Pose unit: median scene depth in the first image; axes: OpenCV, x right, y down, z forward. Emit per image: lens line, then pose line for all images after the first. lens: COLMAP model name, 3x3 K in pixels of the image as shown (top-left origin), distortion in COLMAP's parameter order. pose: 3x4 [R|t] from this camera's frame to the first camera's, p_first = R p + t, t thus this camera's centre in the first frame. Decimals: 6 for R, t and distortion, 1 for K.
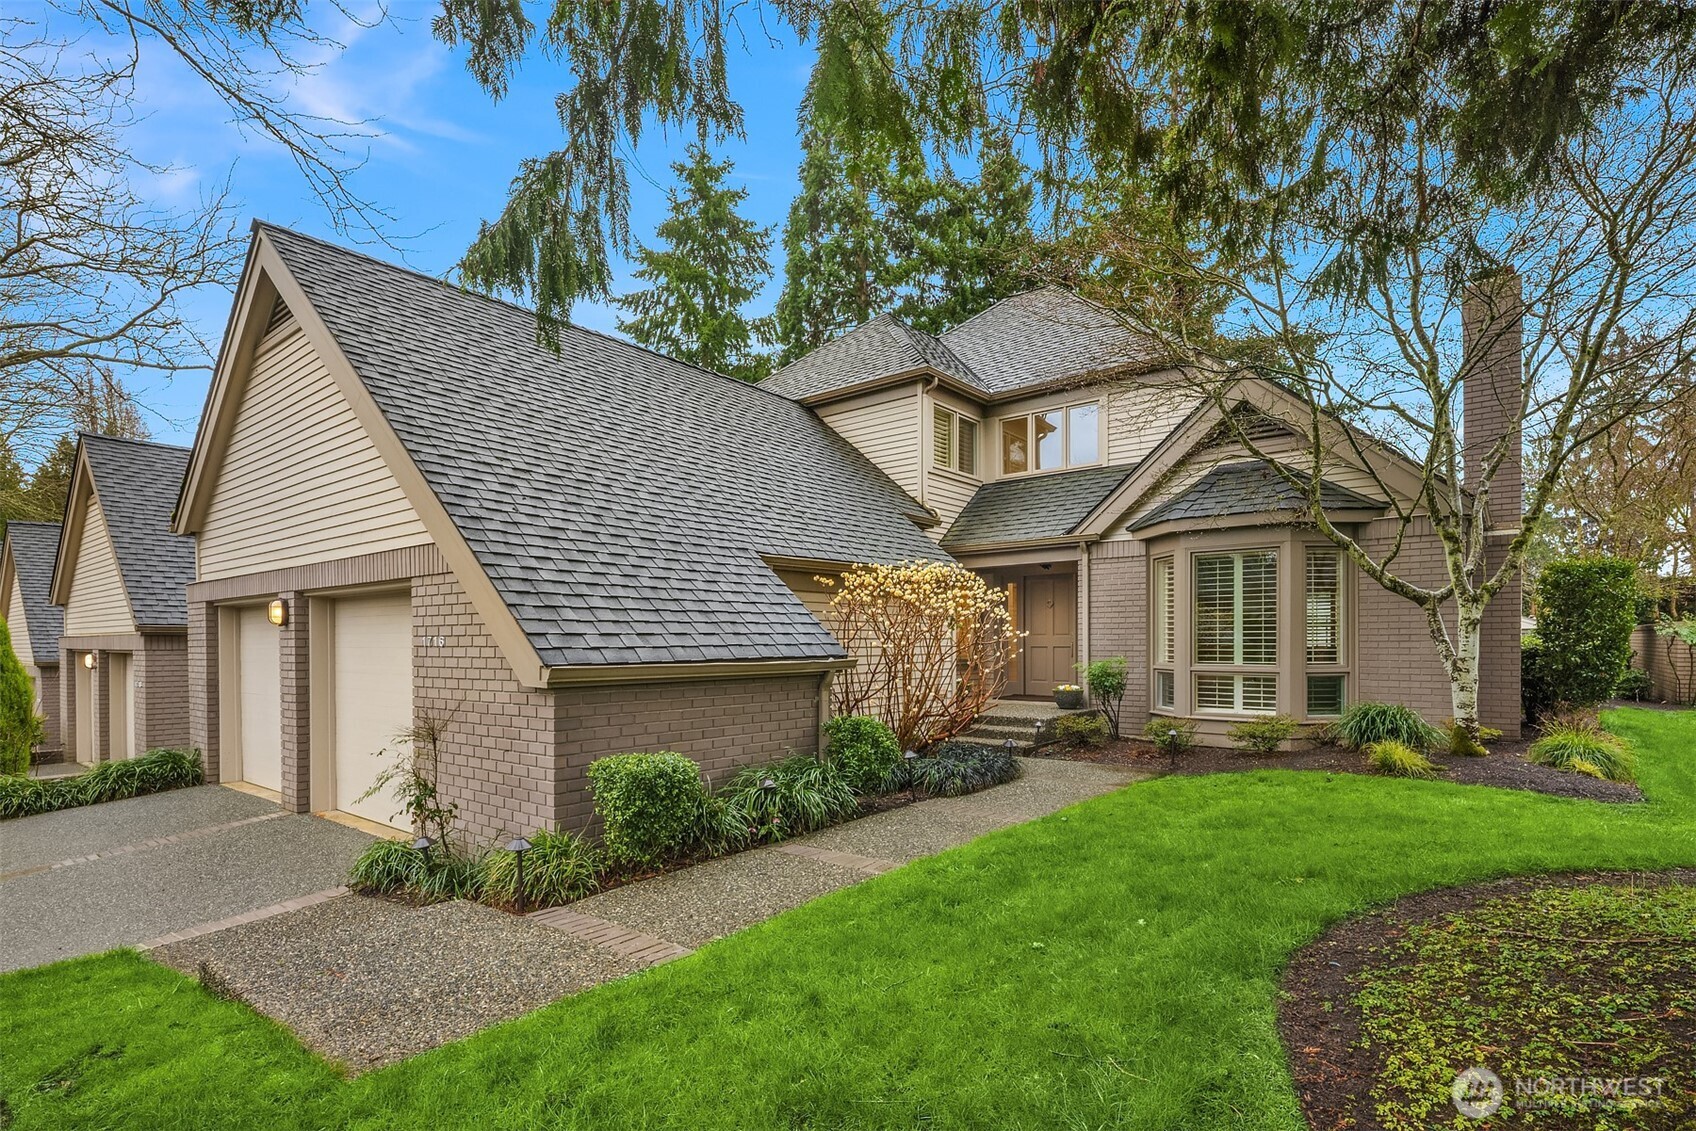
lens RADIAL K [[794.4, 0, 843.0], [0, 794.4, 640.1], [0, 0, 1]] dist [0.000534, -0.000171]
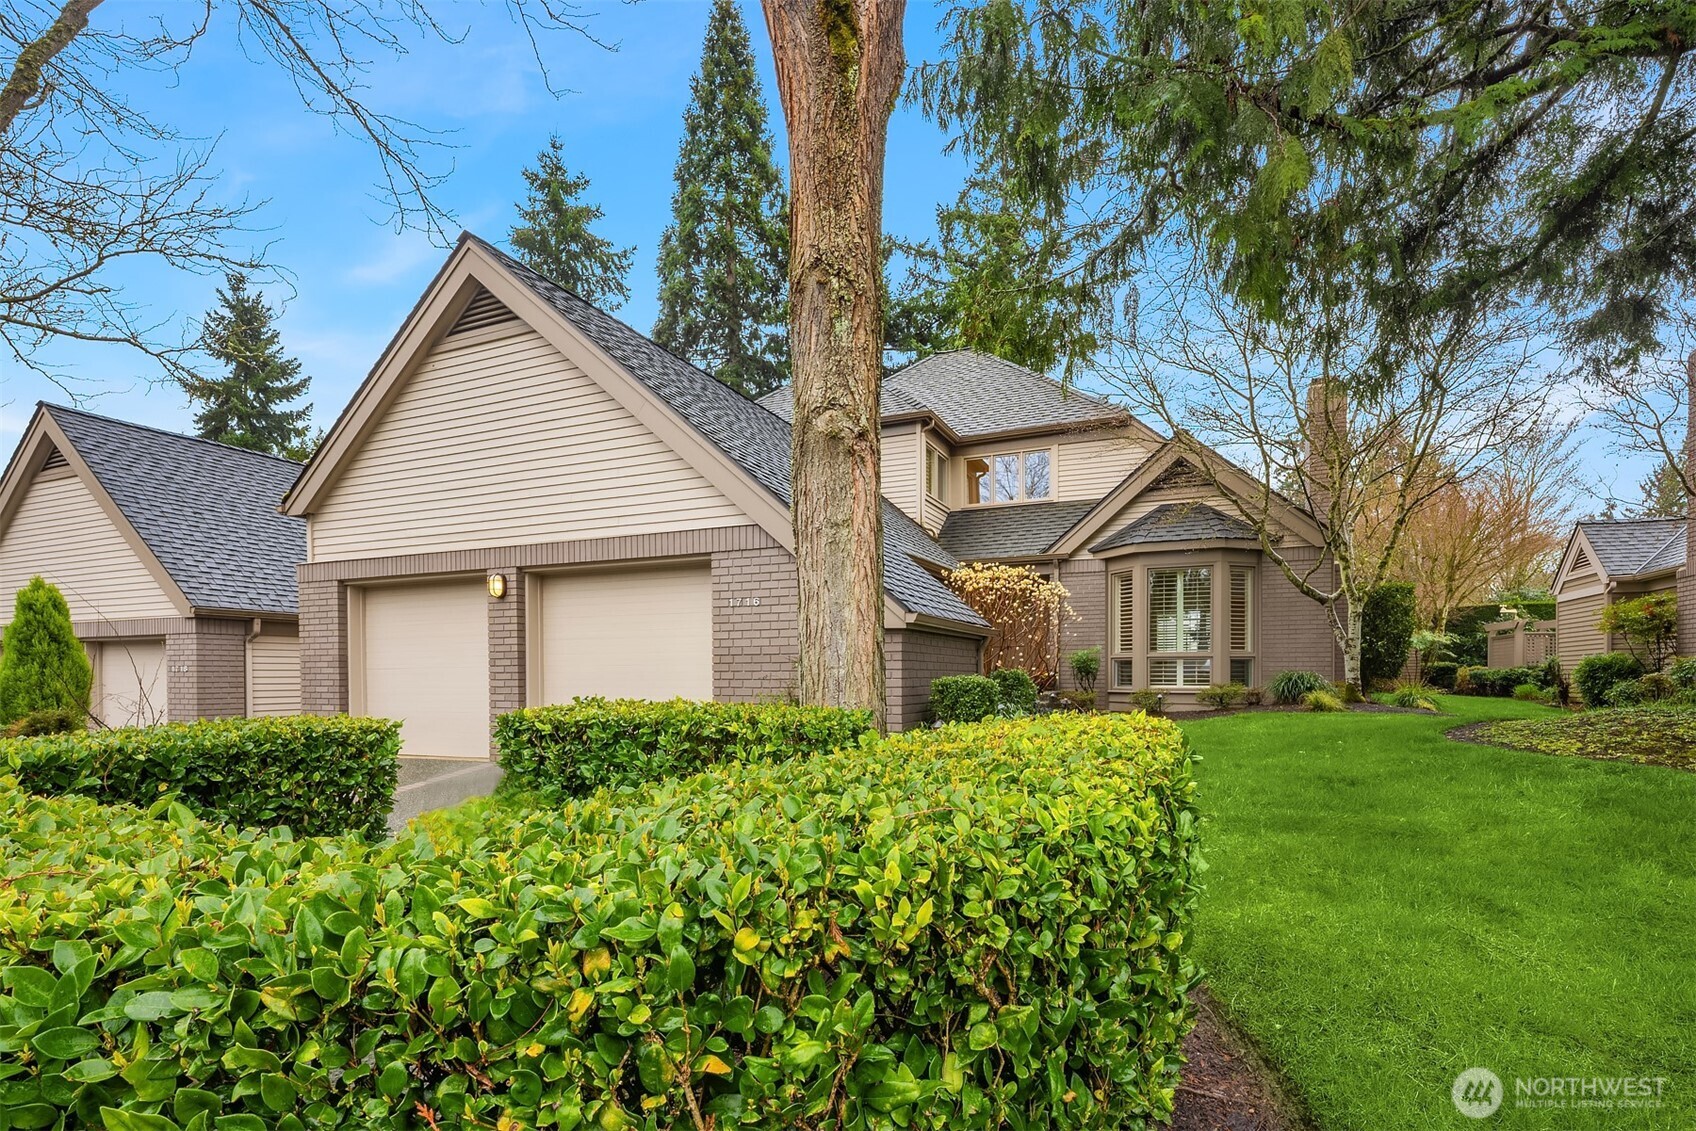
lens RADIAL K [[799.1, 0, 828.2], [0, 799.1, 670.5], [0, 0, 1]] dist [0.003245, 0.000166]
pose [[0.966906, 0.003626, 0.255107, -0.375546], [-0.002204, 0.999980, -0.005860, 0.062227], [-0.255124, 0.005103, 0.966895, -0.143290]]
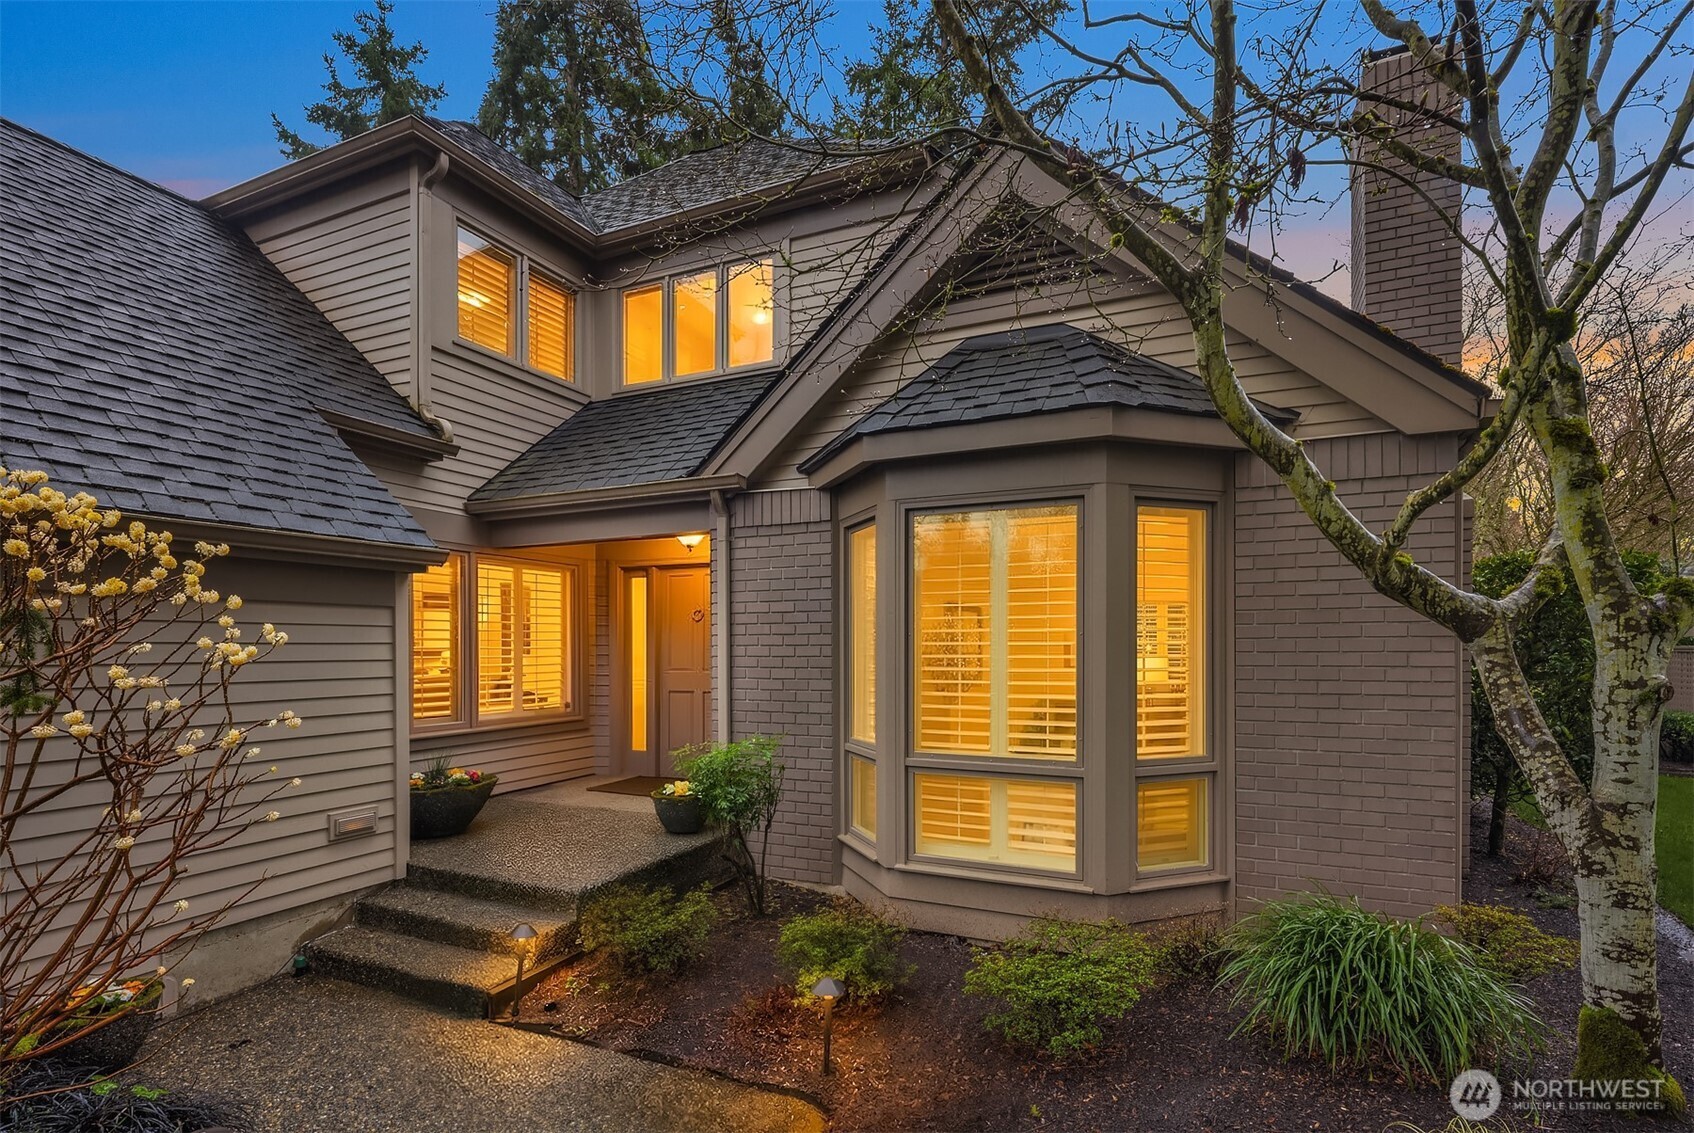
lens RADIAL K [[793.5, 0, 842.0], [0, 793.5, 641.0], [0, 0, 1]] dist [0.000534, -0.000171]
pose [[0.968400, 0.004092, 0.249368, 0.254841], [-0.002440, 0.999973, -0.006936, -0.027214], [-0.249390, 0.006108, 0.968384, 0.500571]]
